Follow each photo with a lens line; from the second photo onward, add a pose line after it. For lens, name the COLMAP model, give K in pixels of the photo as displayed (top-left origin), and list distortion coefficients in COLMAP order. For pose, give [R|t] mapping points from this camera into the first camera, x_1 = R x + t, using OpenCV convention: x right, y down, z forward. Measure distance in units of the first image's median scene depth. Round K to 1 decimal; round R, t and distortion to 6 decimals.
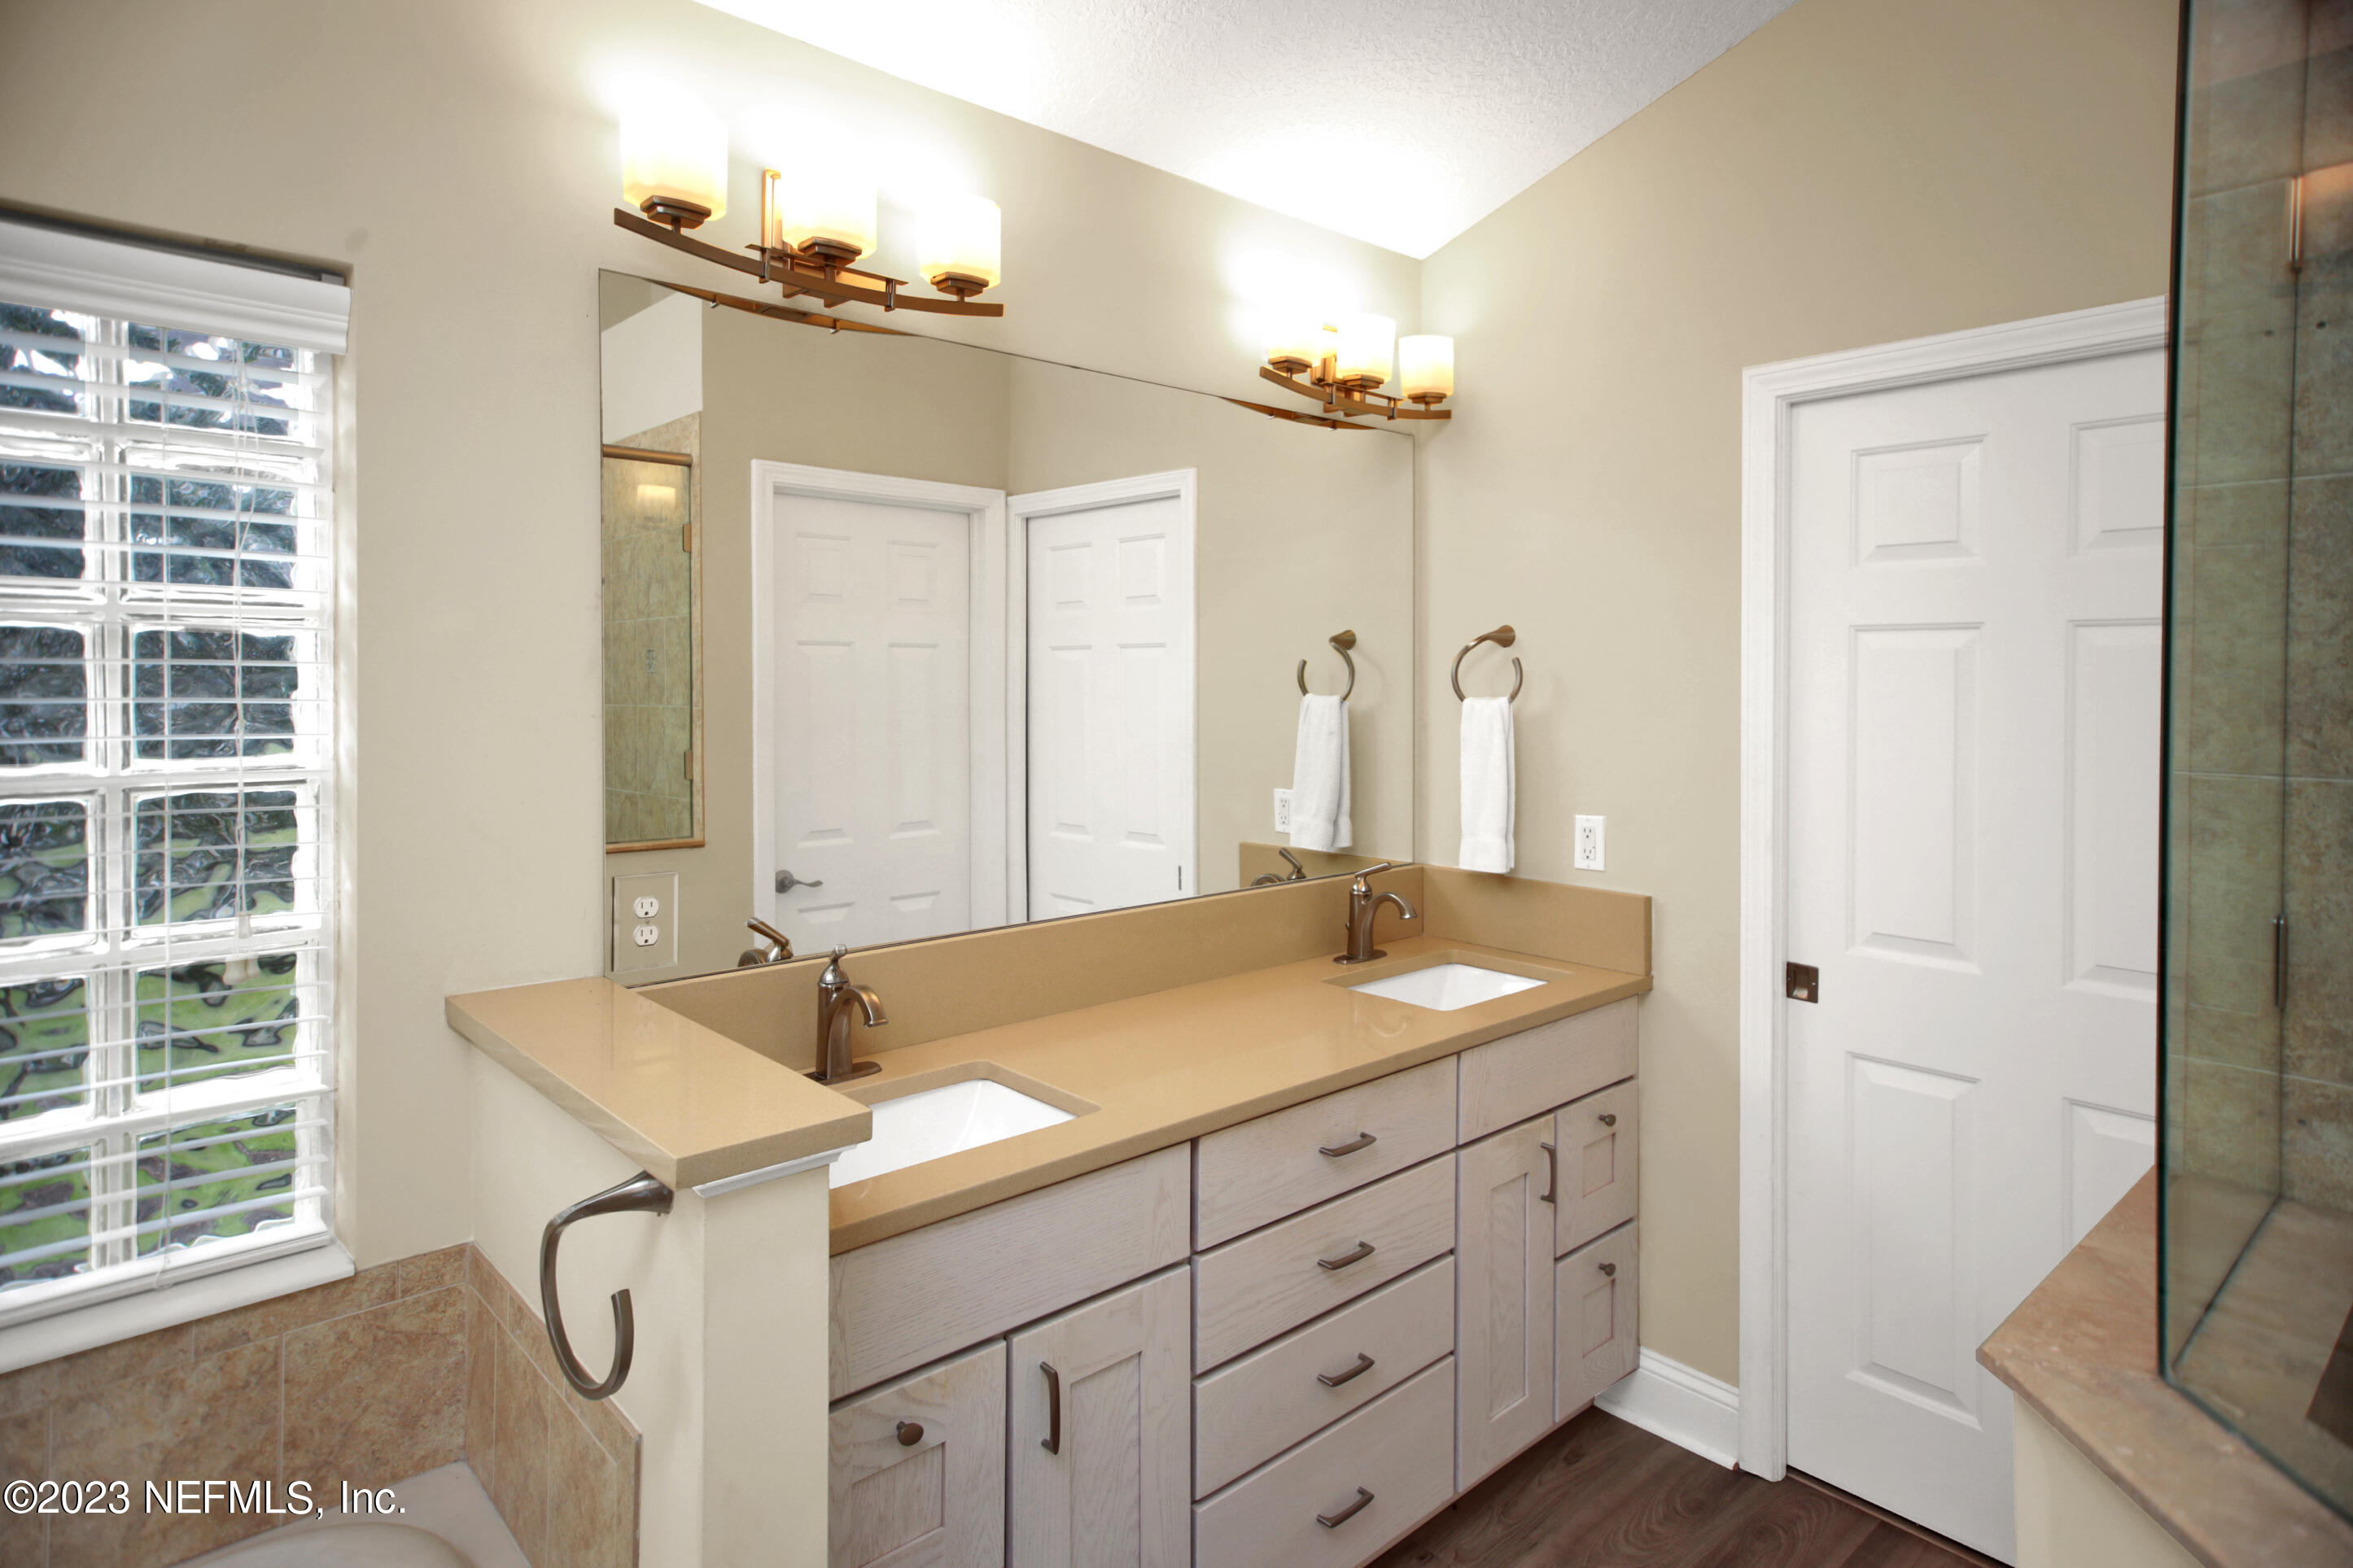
lens RADIAL K [[1273.8, 0, 1174.5], [0, 1273.8, 738.2], [0, 0, 1]] dist [0.002727, 0.022877]
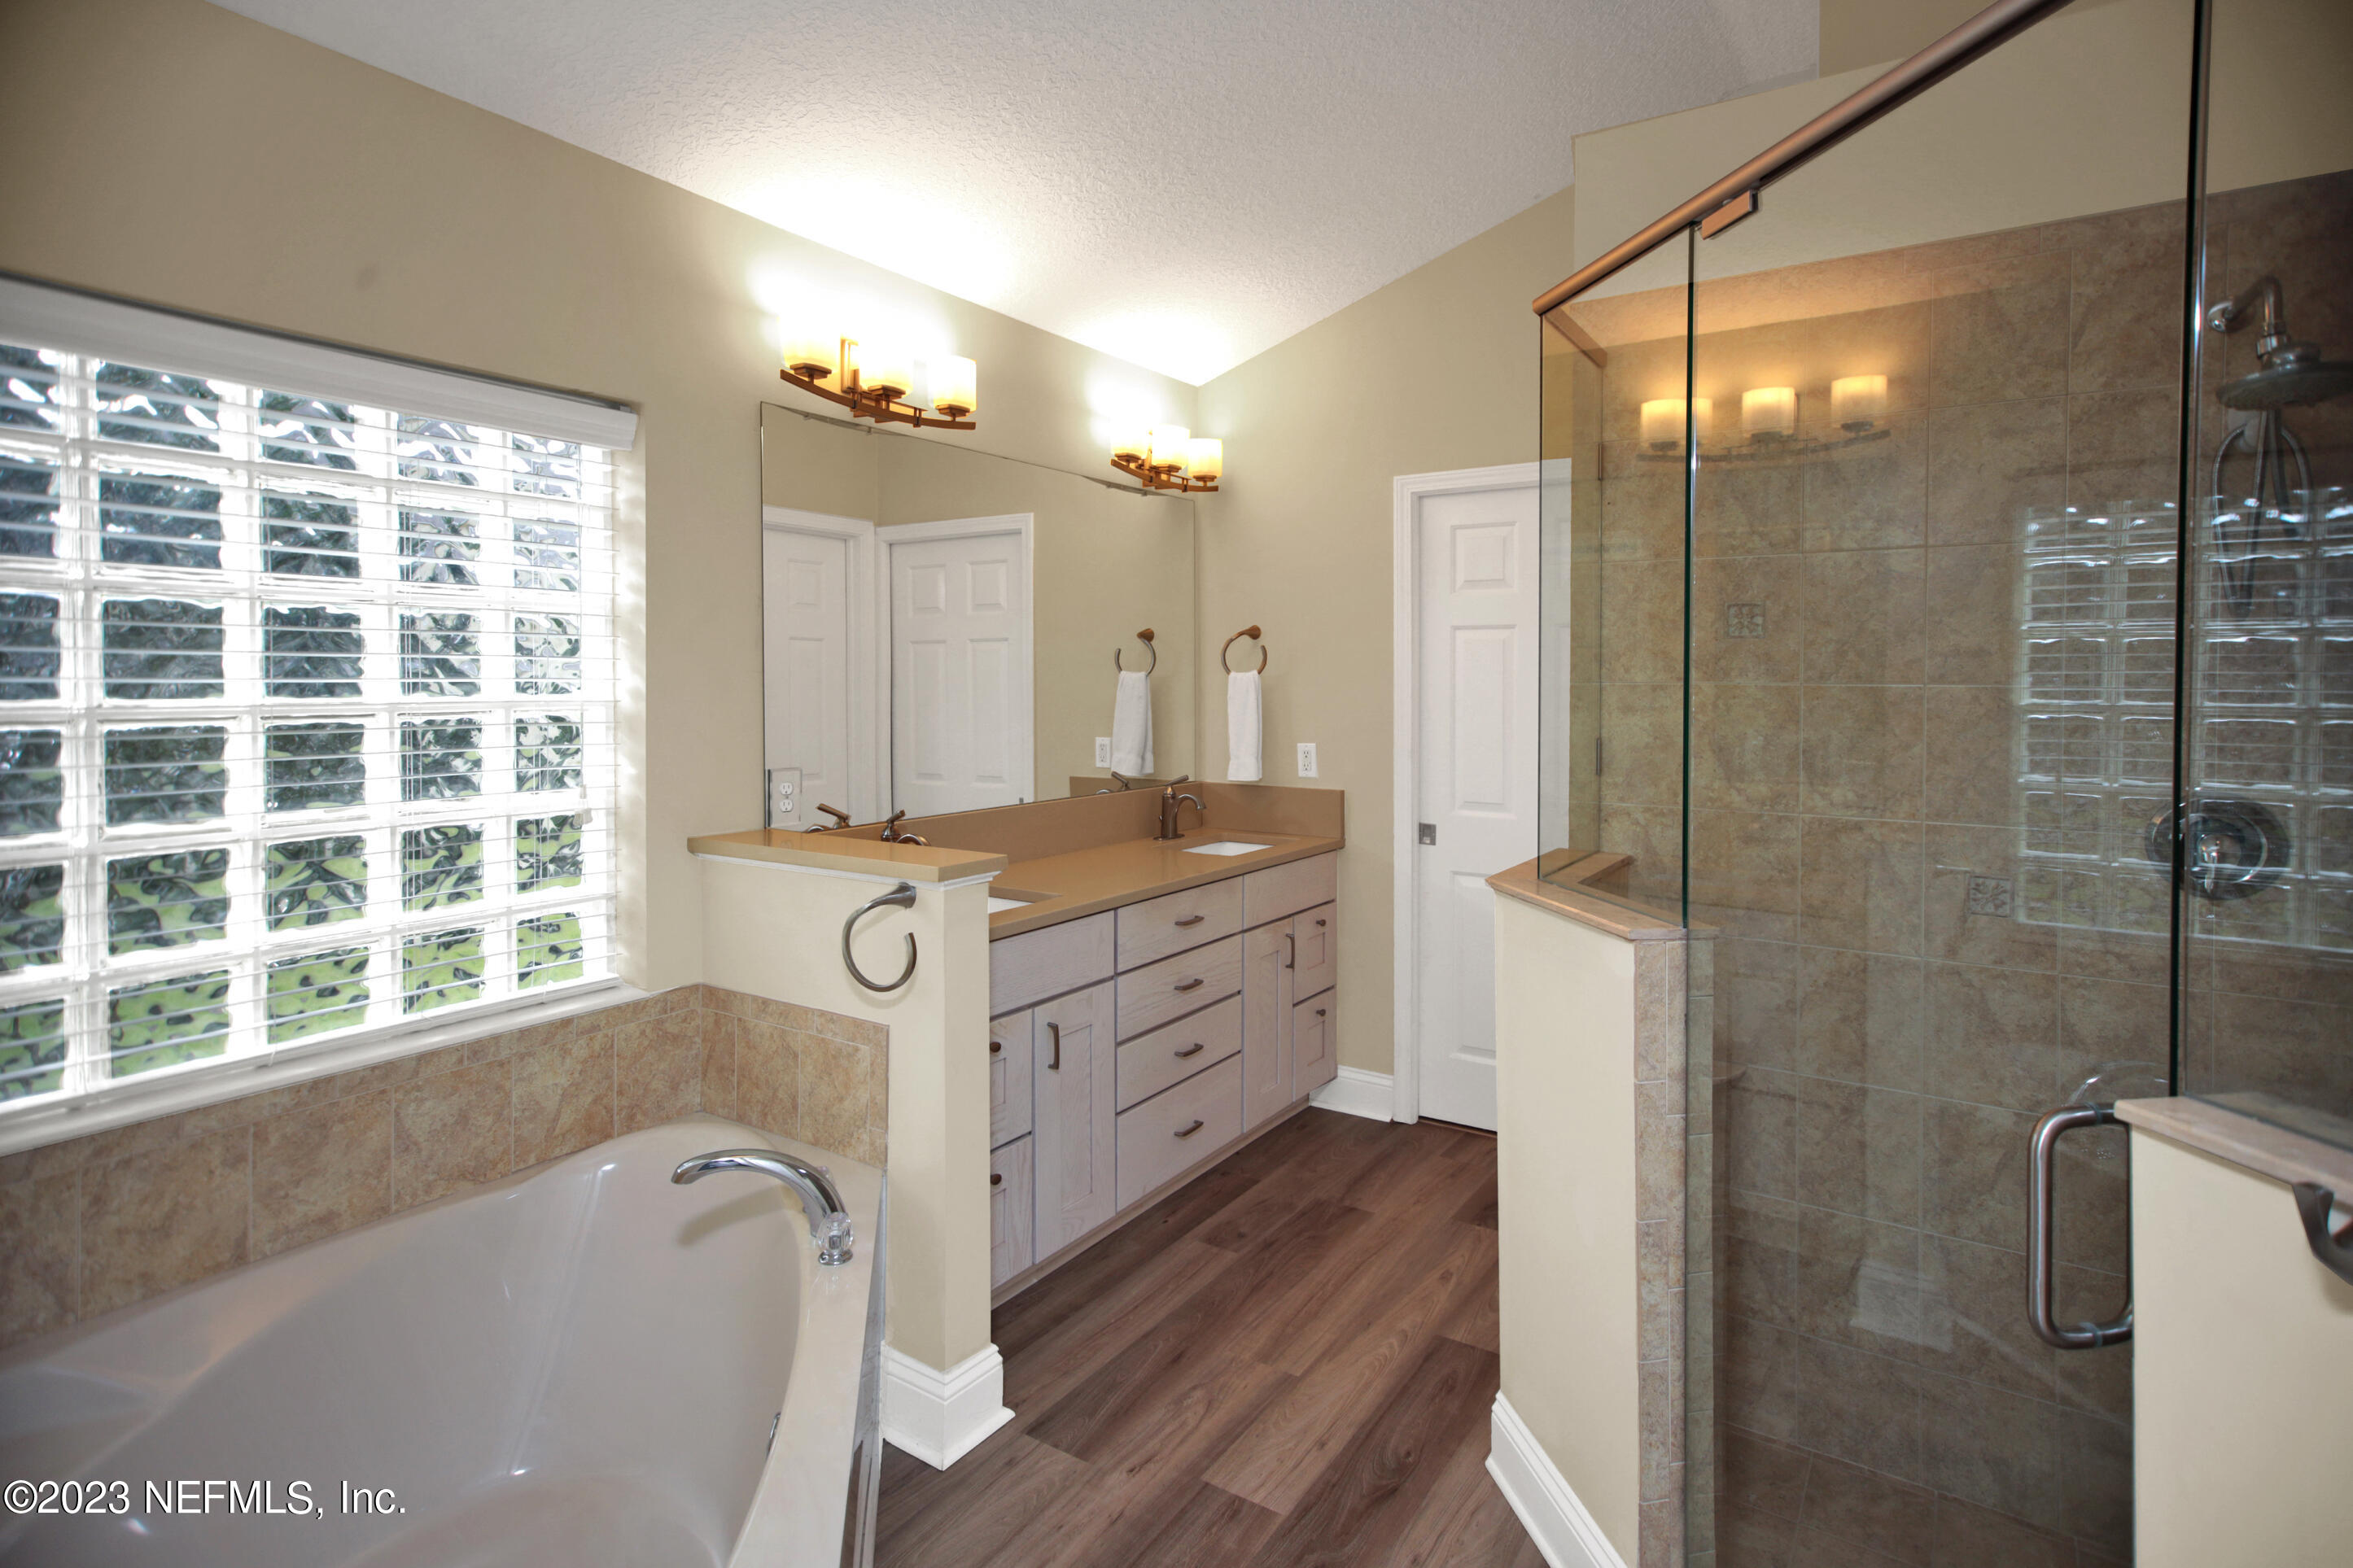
lens RADIAL K [[1206.6, 0, 1160.8], [0, 1206.6, 795.9], [0, 0, 1]] dist [0.001490, 0.015341]
pose [[0.971290, -0.024830, 0.236598, -0.232952], [0.014497, 0.998868, 0.045312, 0.058046], [-0.237455, -0.040581, 0.970550, -0.474902]]
